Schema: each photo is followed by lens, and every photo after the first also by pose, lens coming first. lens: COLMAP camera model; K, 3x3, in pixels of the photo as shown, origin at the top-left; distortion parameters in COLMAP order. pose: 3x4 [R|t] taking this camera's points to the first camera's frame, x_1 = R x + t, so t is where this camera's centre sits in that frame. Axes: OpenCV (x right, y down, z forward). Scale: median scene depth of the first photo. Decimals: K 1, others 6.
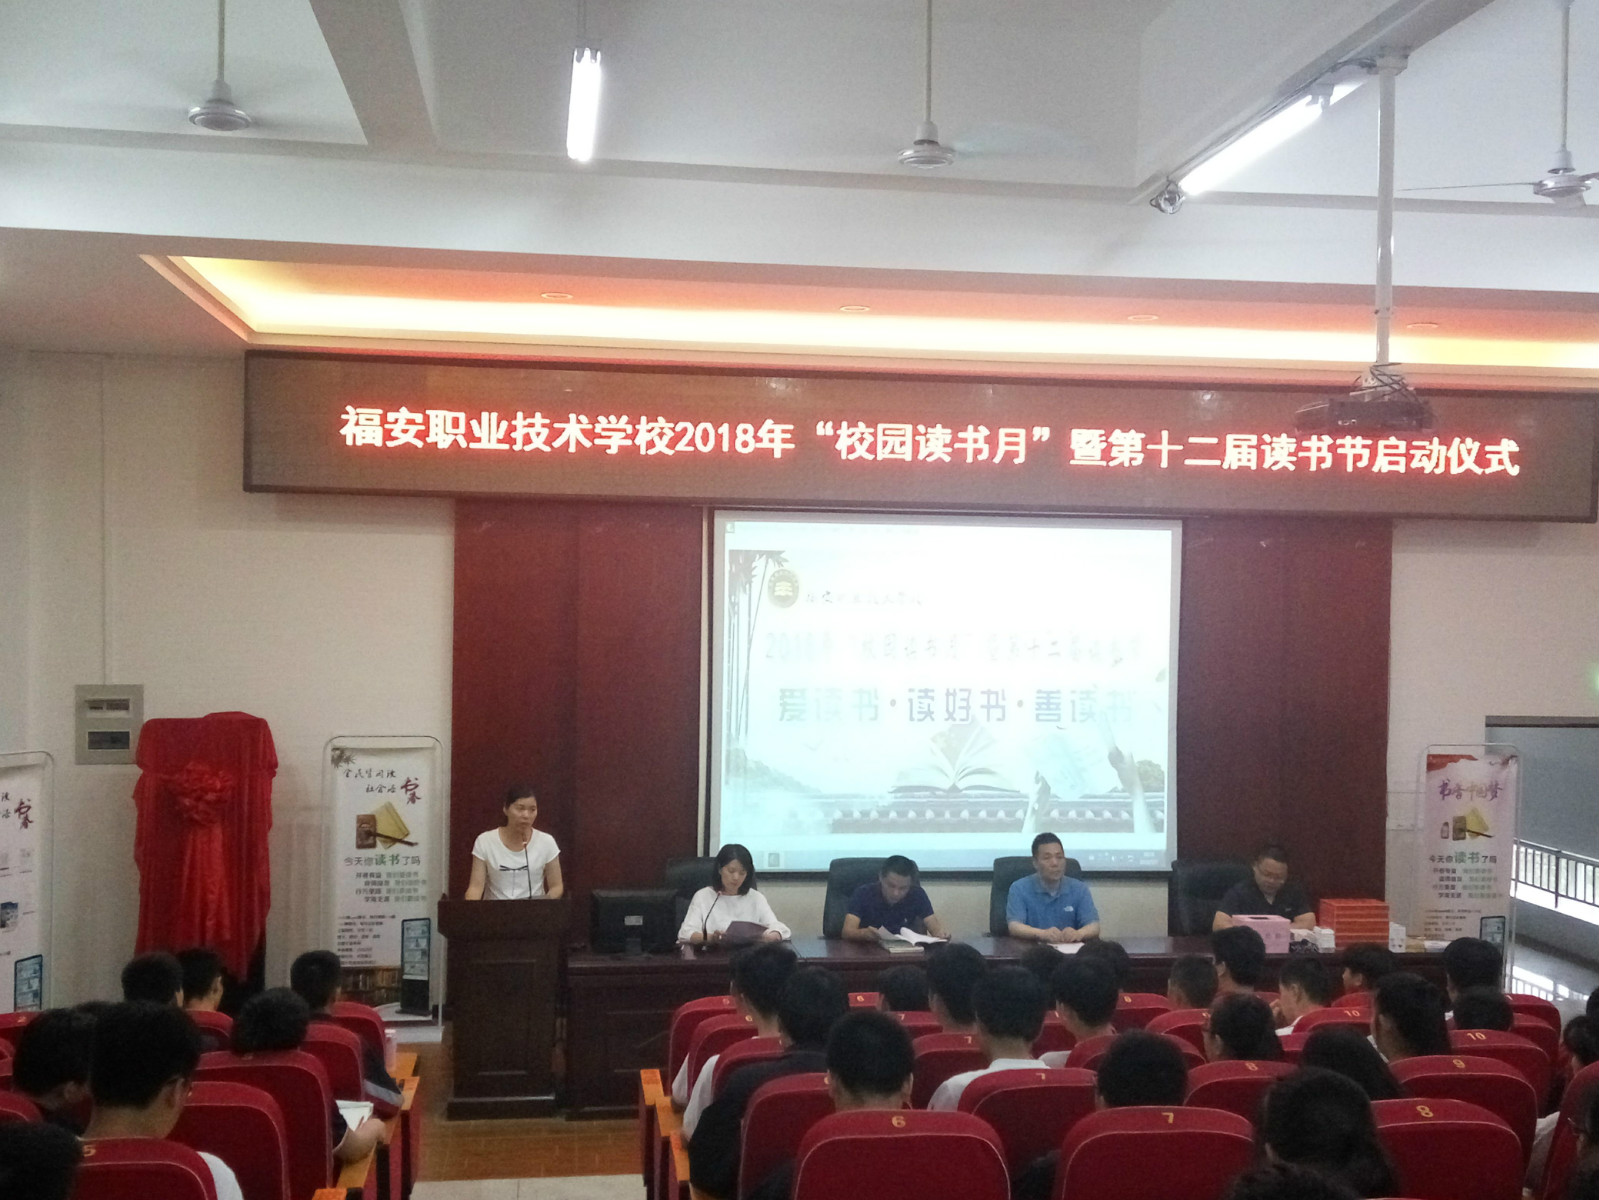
lens RADIAL K [[1860.4, 0, 782.4], [0, 1860.4, 590.3], [0, 0, 1]] dist [0.079349, 0.000000]
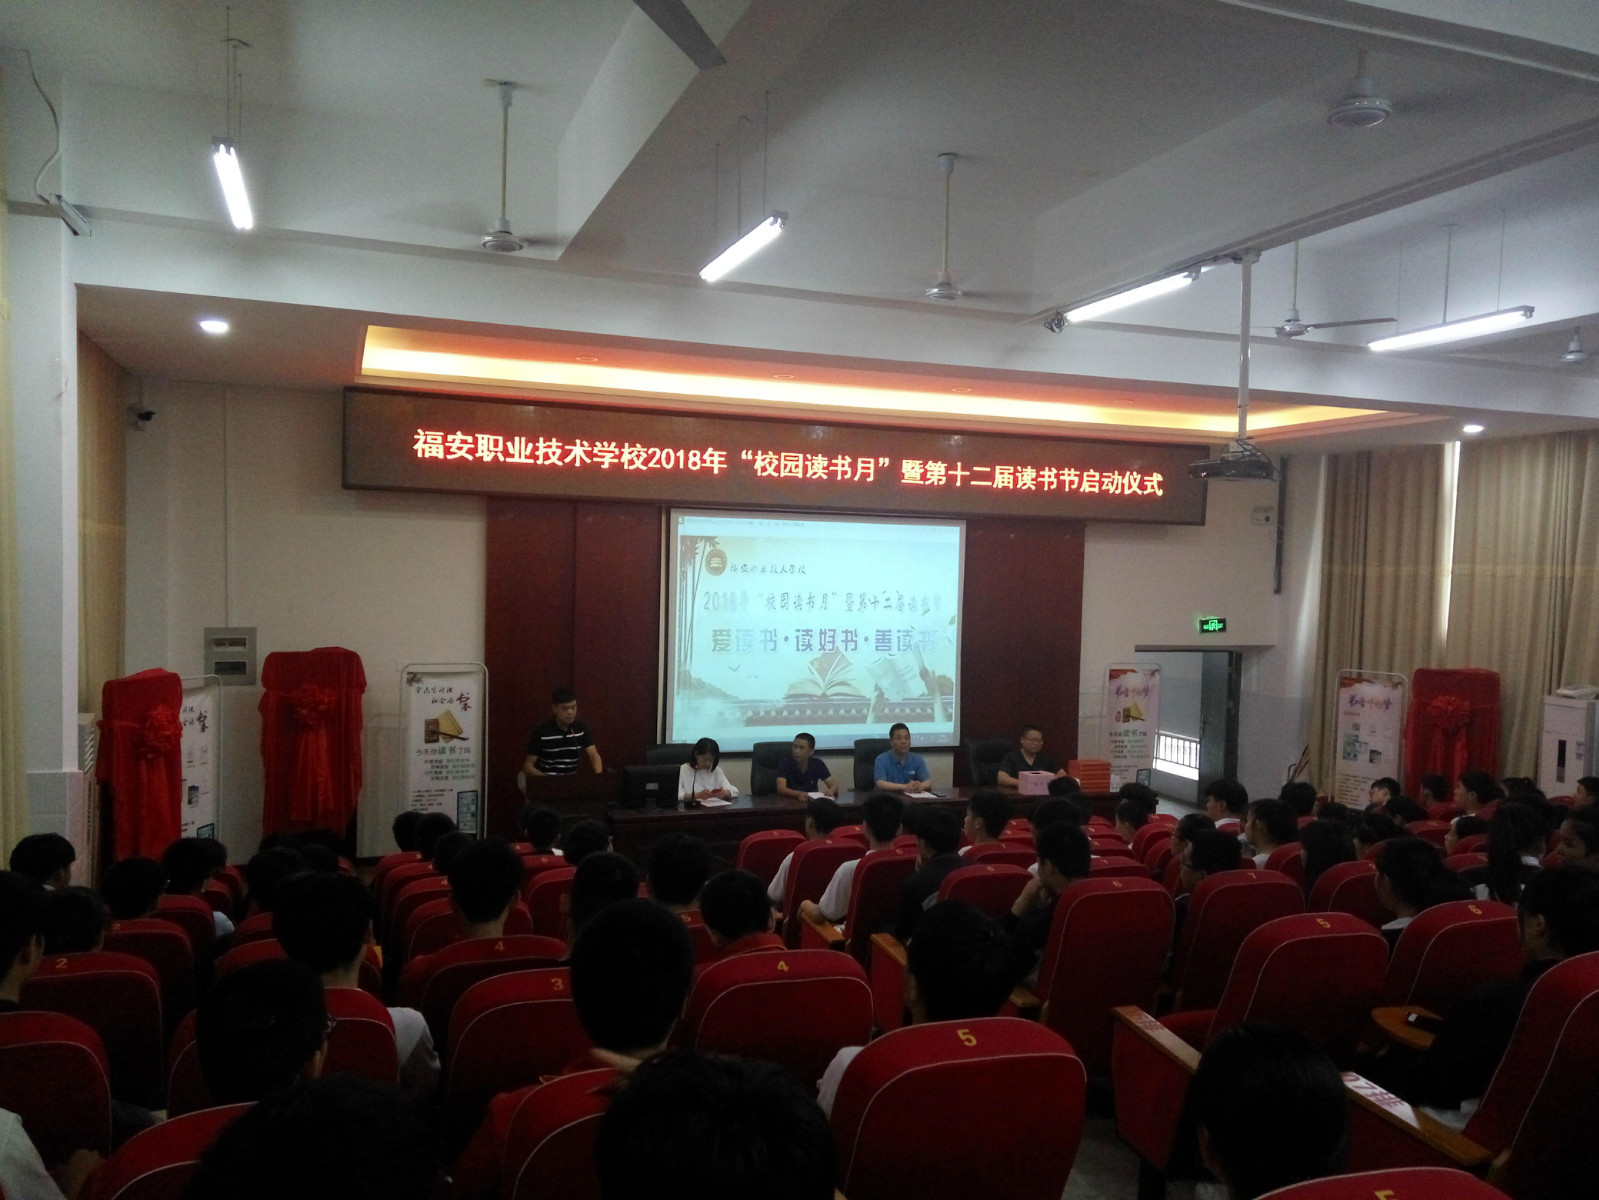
lens RADIAL K [[1317.5, 0, 811.9], [0, 1317.5, 596.6], [0, 0, 1]] dist [0.088511, -0.124755]
pose [[0.974537, 0.003500, 0.224198, -0.162230], [-0.009859, 0.999580, 0.027251, -0.002964], [-0.224008, -0.028767, 0.974163, -0.039985]]
